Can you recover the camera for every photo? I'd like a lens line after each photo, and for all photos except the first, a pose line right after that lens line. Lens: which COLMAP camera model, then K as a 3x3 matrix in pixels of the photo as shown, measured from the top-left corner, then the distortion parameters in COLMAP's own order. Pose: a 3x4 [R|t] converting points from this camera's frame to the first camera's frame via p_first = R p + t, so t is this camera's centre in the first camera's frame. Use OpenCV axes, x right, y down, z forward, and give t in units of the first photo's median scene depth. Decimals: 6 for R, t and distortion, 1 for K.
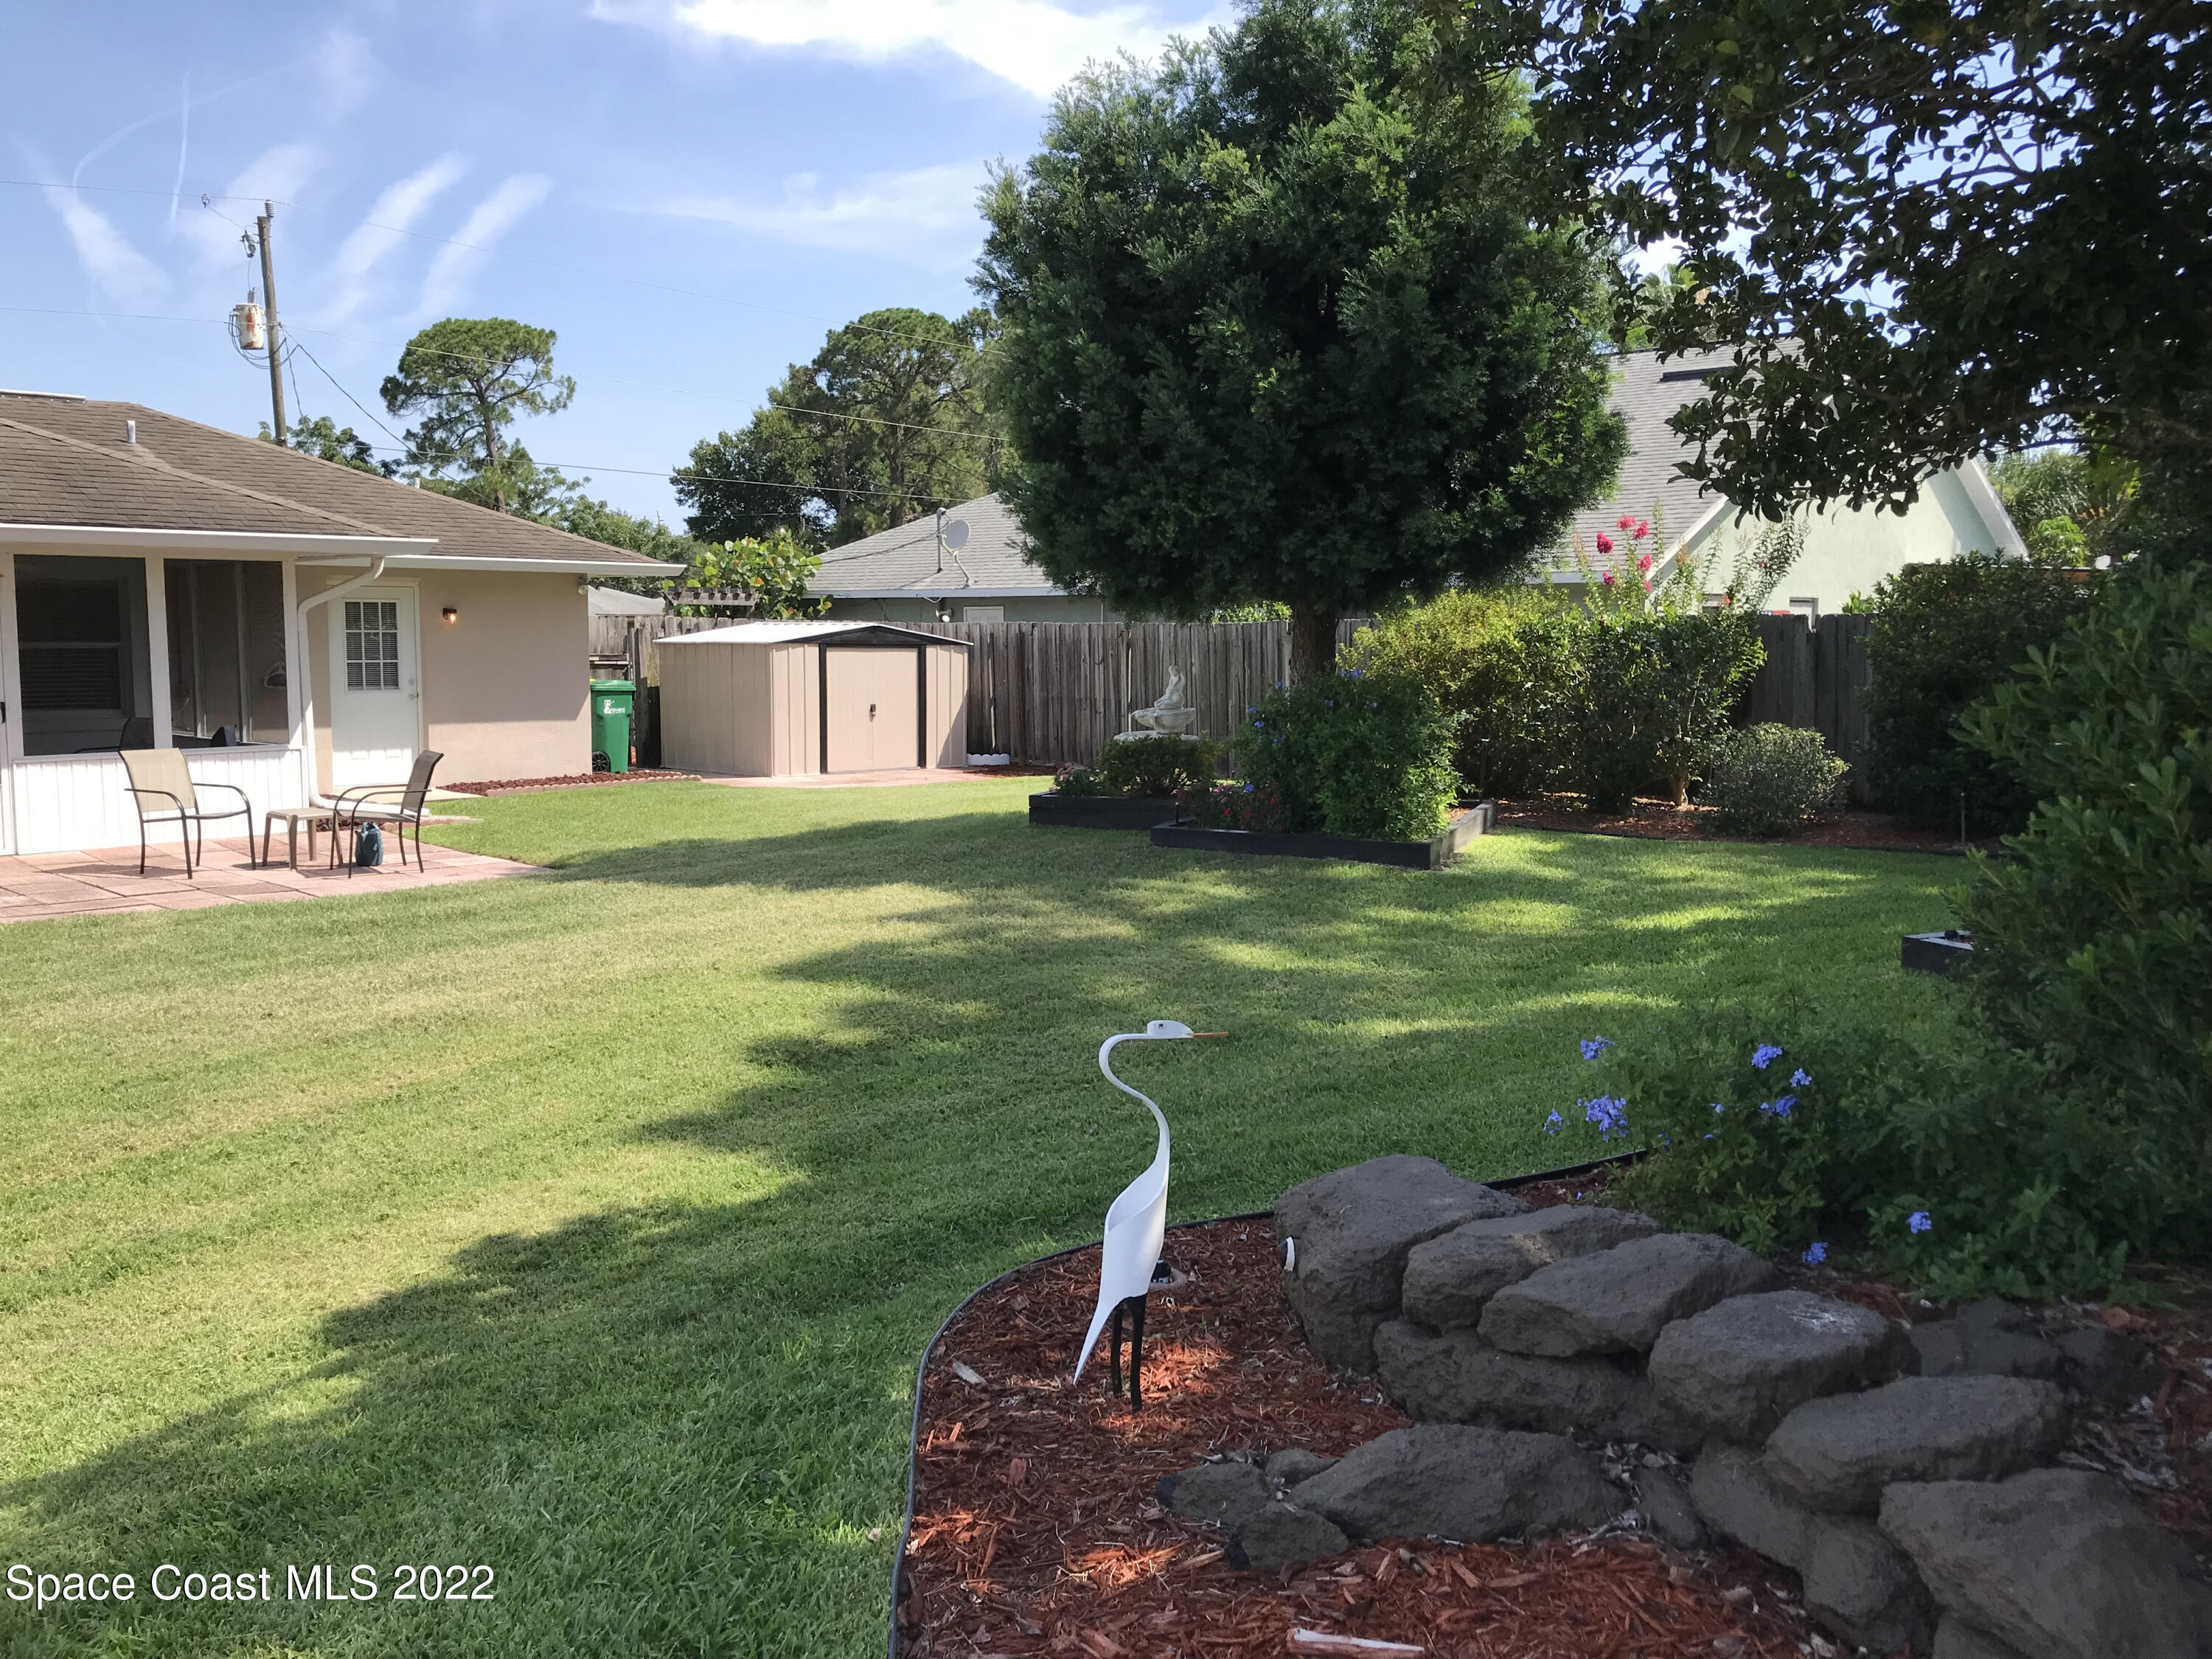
lens RADIAL K [[1794.5, 0, 1106.0], [0, 1794.5, 829.5], [0, 0, 1]] dist [-0.000730, -0.005269]
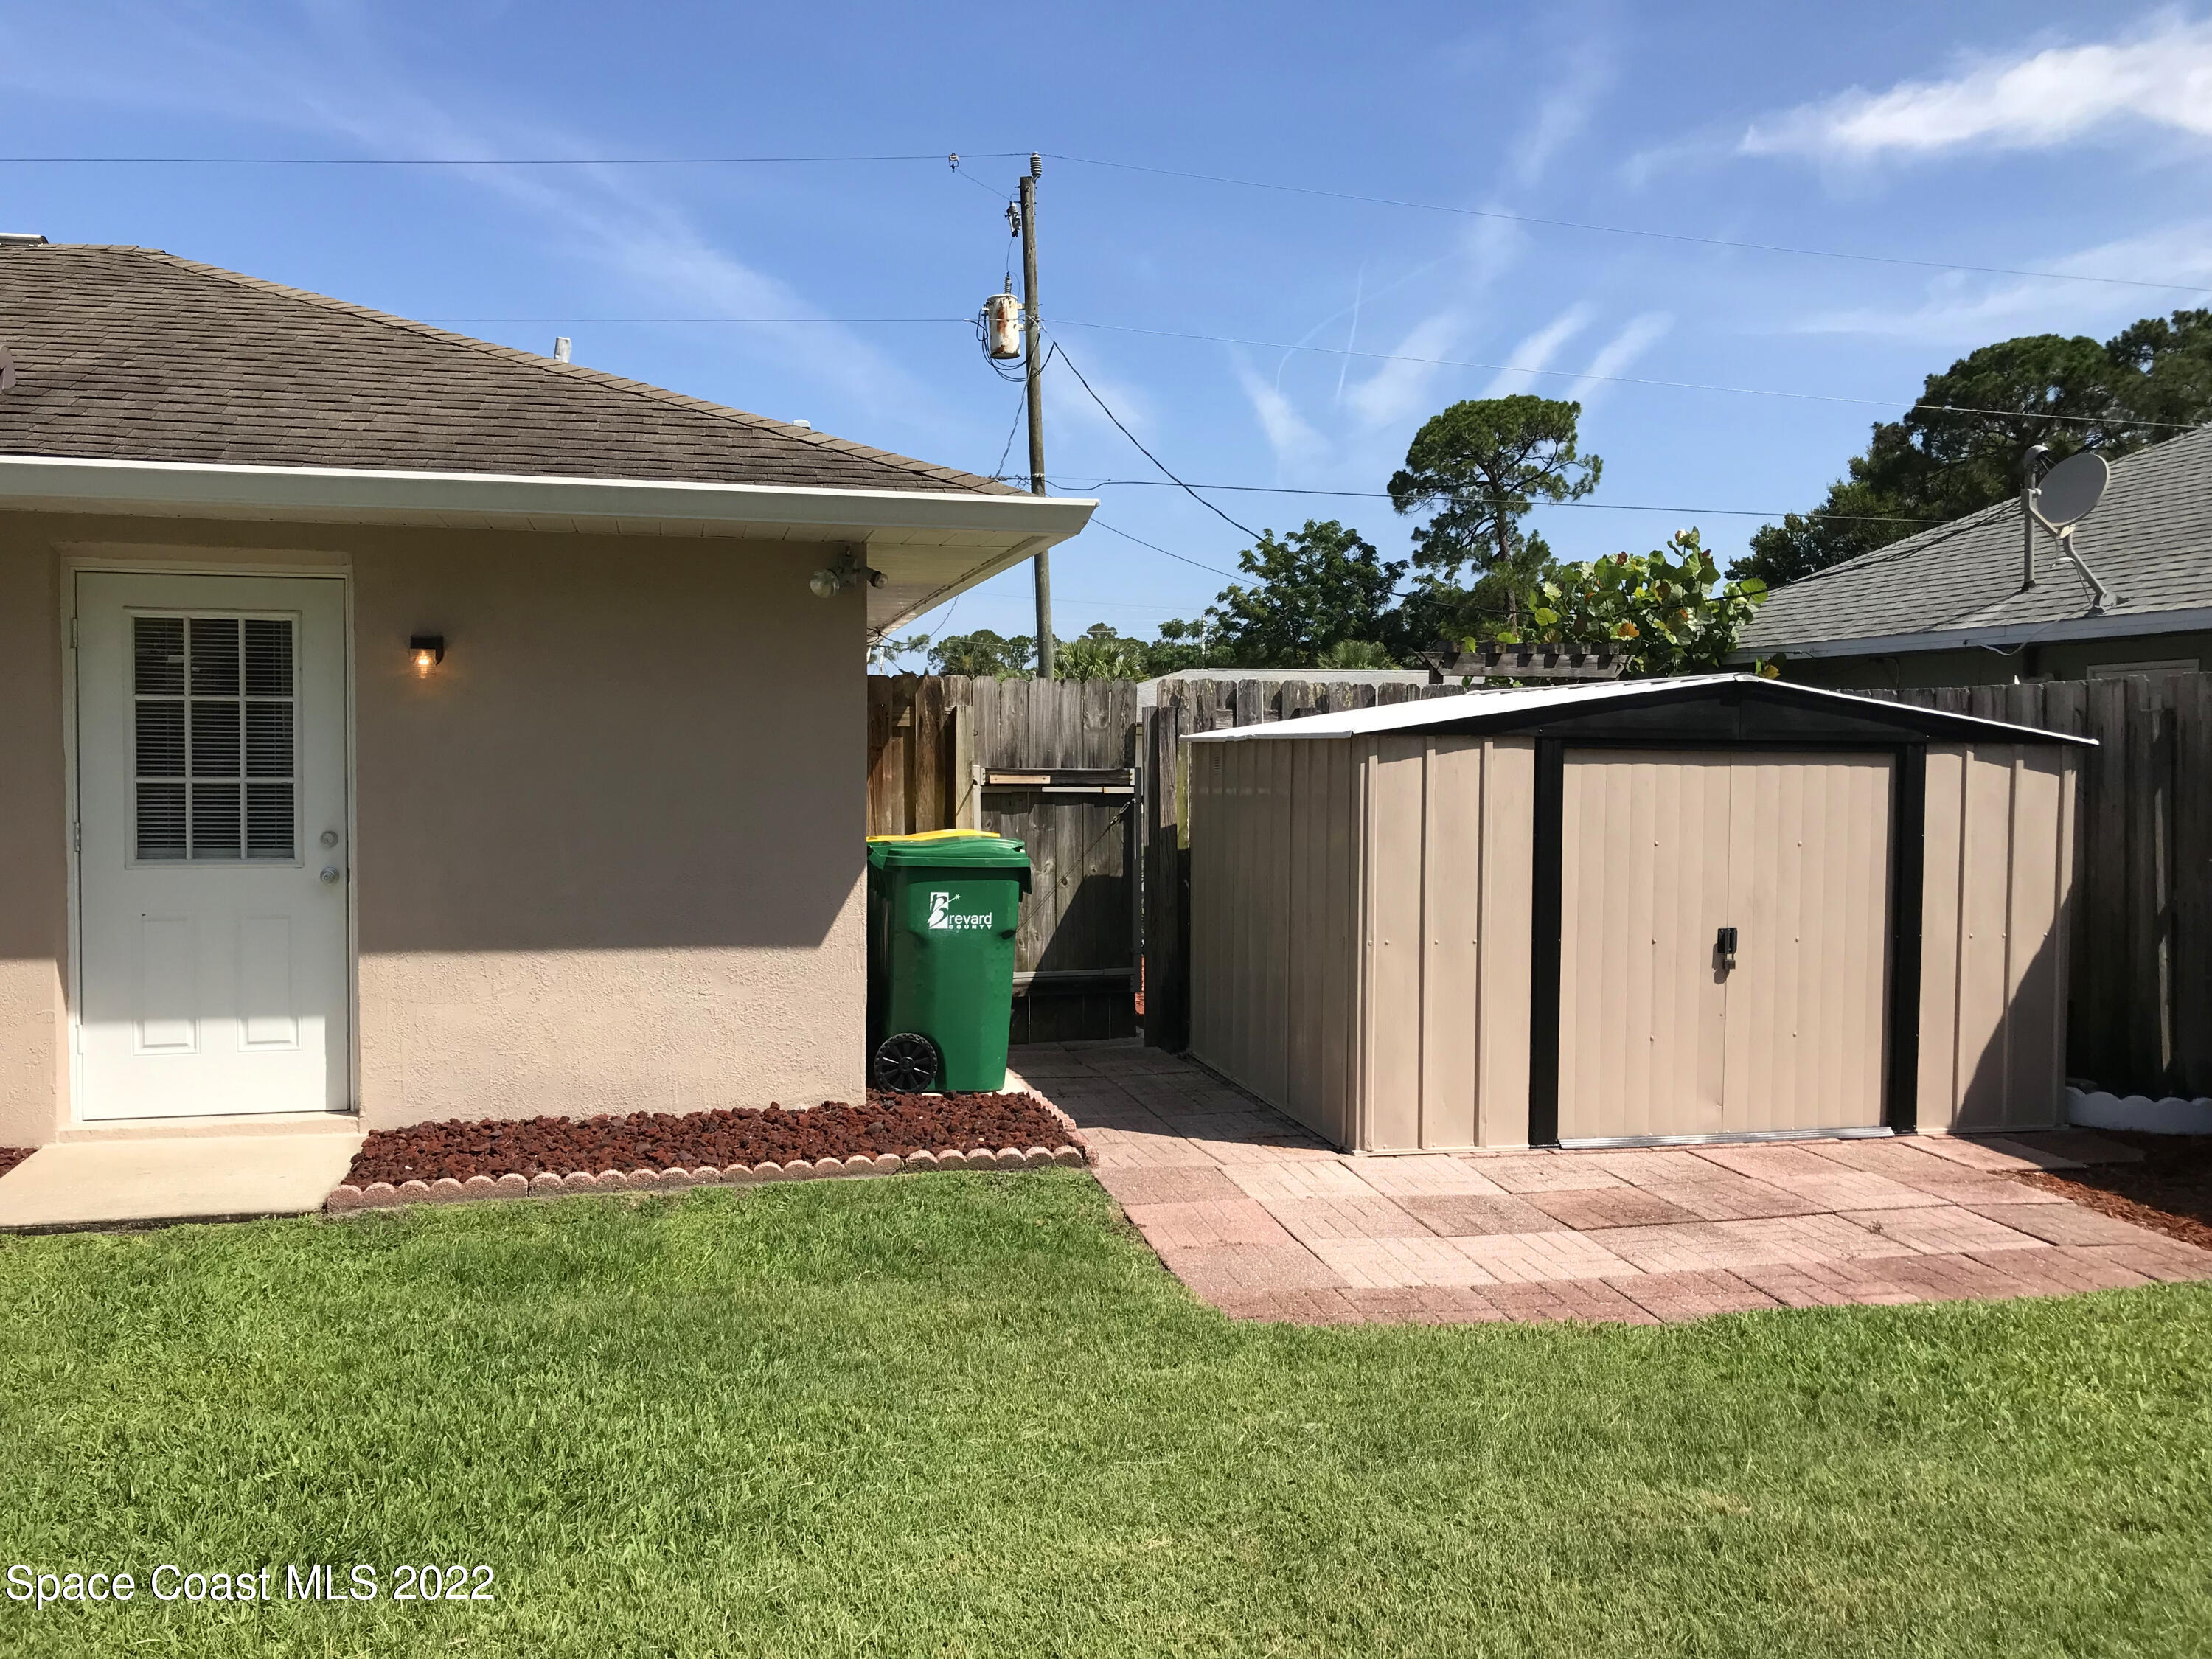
lens RADIAL K [[1794.5, 0, 1106.0], [0, 1794.5, 829.5], [0, 0, 1]] dist [-0.000730, -0.005269]
pose [[0.831202, 0.023289, -0.555483, -0.011804], [-0.060761, 0.996943, -0.049123, -0.016748], [0.552641, 0.074582, 0.830076, 0.173666]]
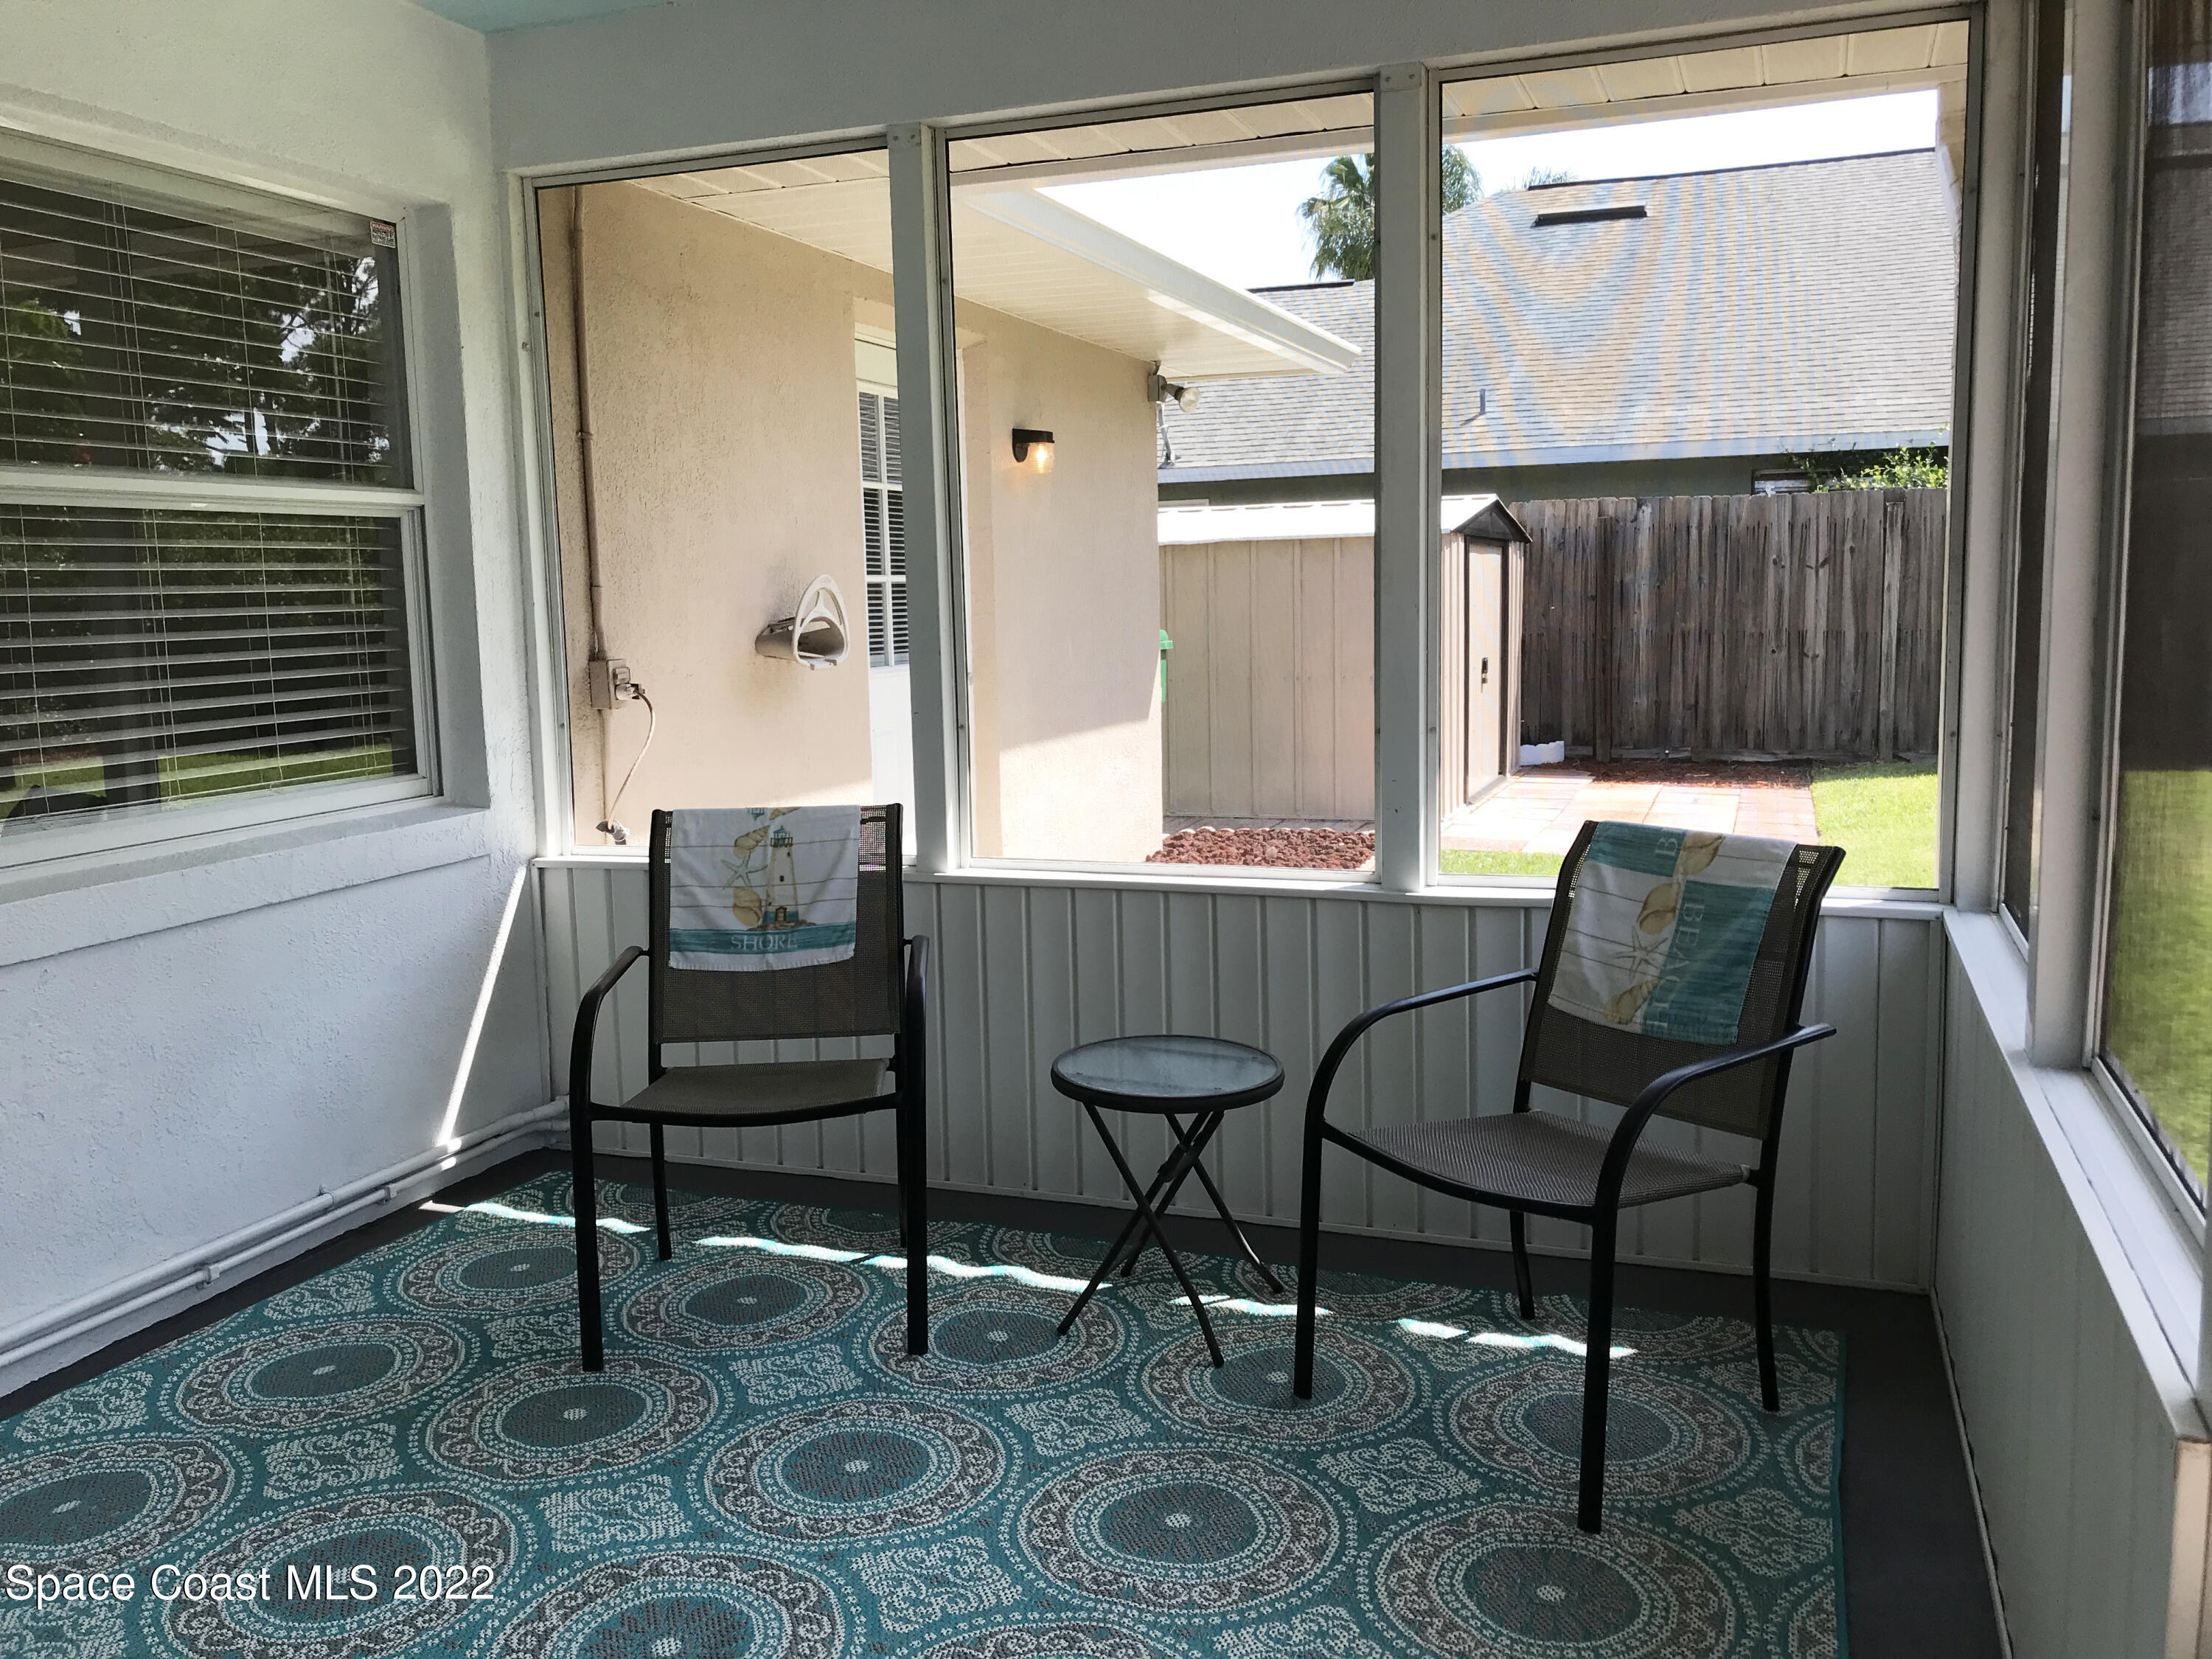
lens RADIAL K [[1794.5, 0, 1106.0], [0, 1794.5, 829.5], [0, 0, 1]] dist [-0.000730, -0.005269]
pose [[0.912707, -0.085543, 0.399561, -0.111695], [0.078243, 0.996334, 0.034580, -0.012266], [-0.401055, -0.000299, 0.916054, 0.147749]]
